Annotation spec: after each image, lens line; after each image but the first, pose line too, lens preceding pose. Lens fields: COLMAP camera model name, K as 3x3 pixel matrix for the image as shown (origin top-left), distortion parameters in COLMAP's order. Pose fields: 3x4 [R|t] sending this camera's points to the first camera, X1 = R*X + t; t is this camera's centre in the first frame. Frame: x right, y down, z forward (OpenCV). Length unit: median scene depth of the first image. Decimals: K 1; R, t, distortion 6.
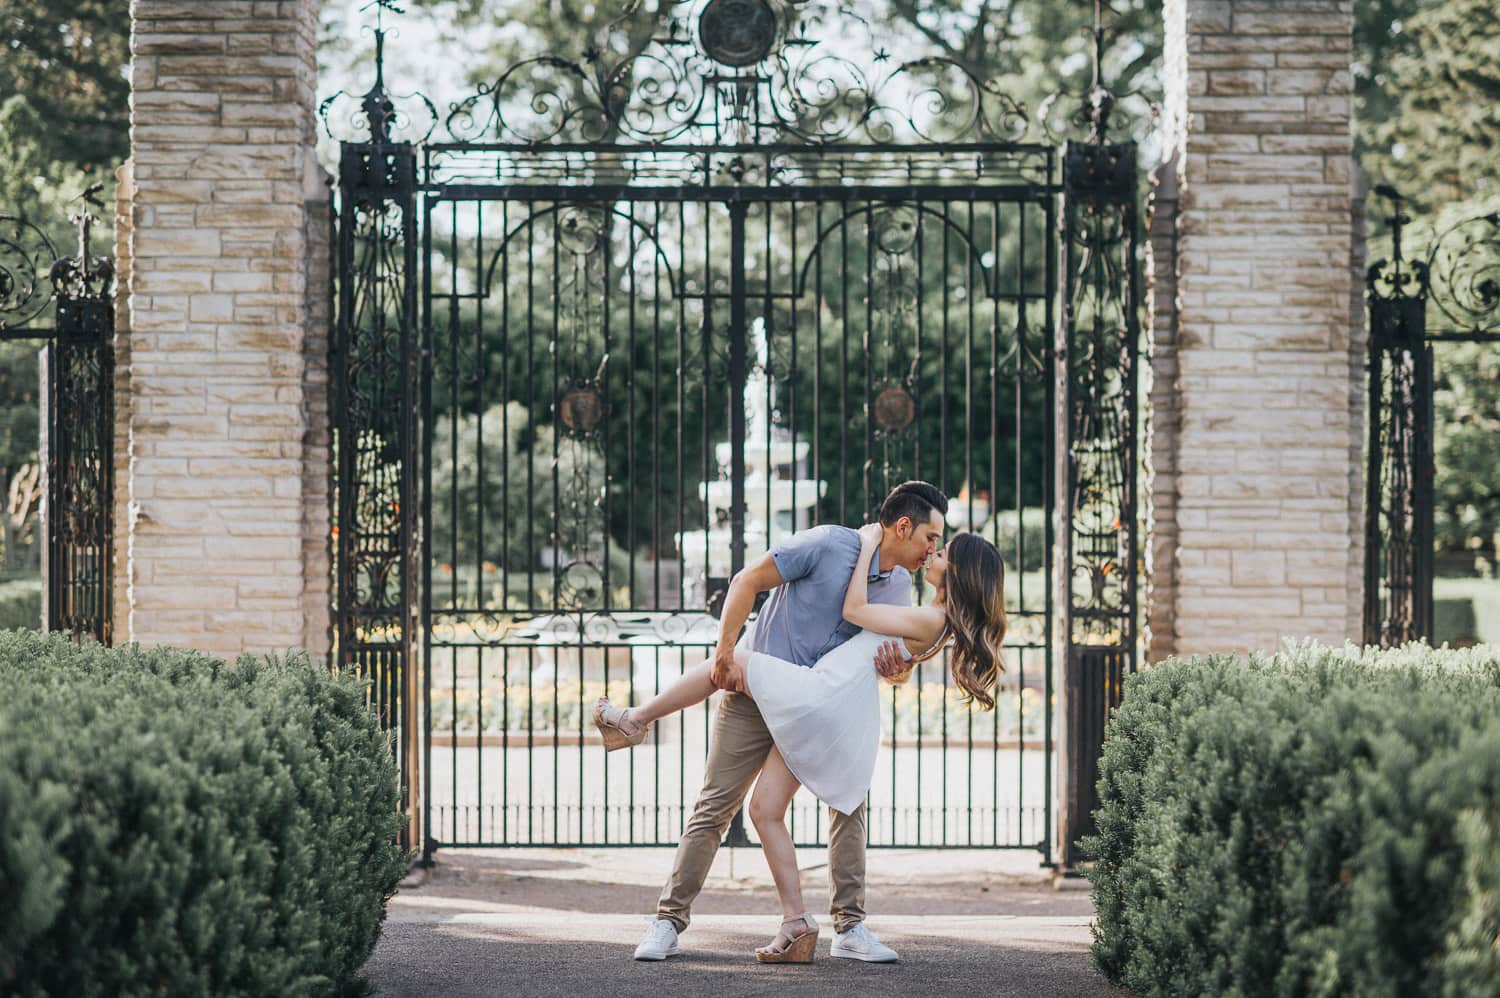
lens RADIAL K [[3344.2, 0, 750.0], [0, 3344.2, 499.0], [0, 0, 1]] dist [-0.281471, 0.293317]
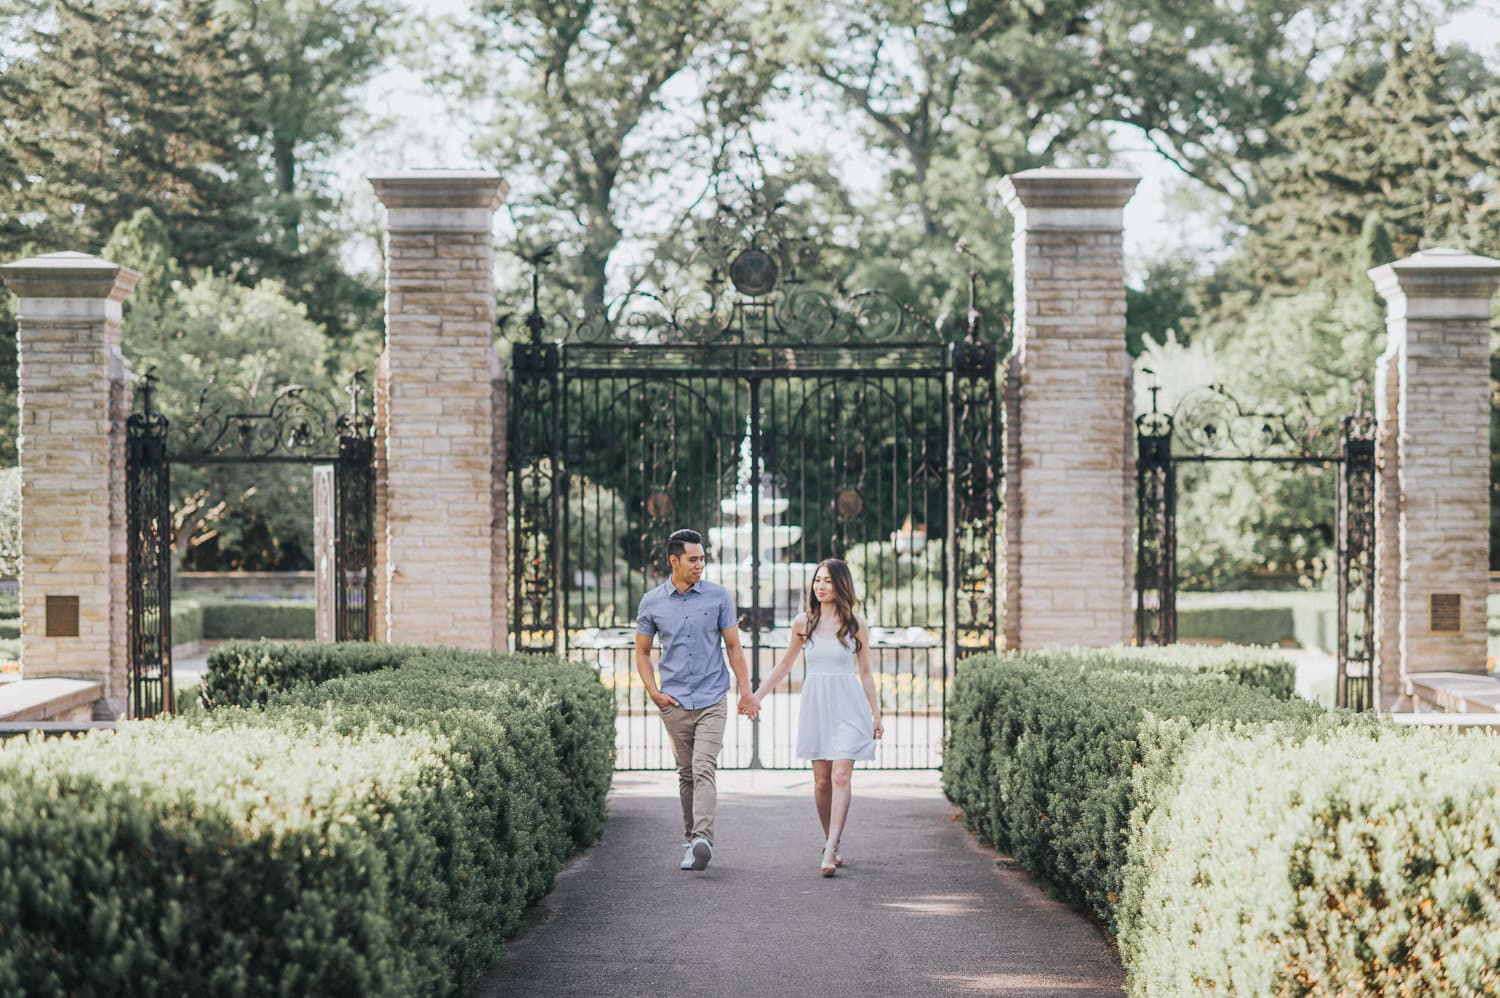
lens RADIAL K [[3344.2, 0, 750.0], [0, 3344.2, 499.0], [0, 0, 1]] dist [-0.281471, 0.293317]
pose [[0.999905, -0.005442, 0.012629, -0.027264], [0.005443, 0.999985, -0.000011, -0.029725], [-0.012628, 0.000080, 0.999920, -0.653417]]
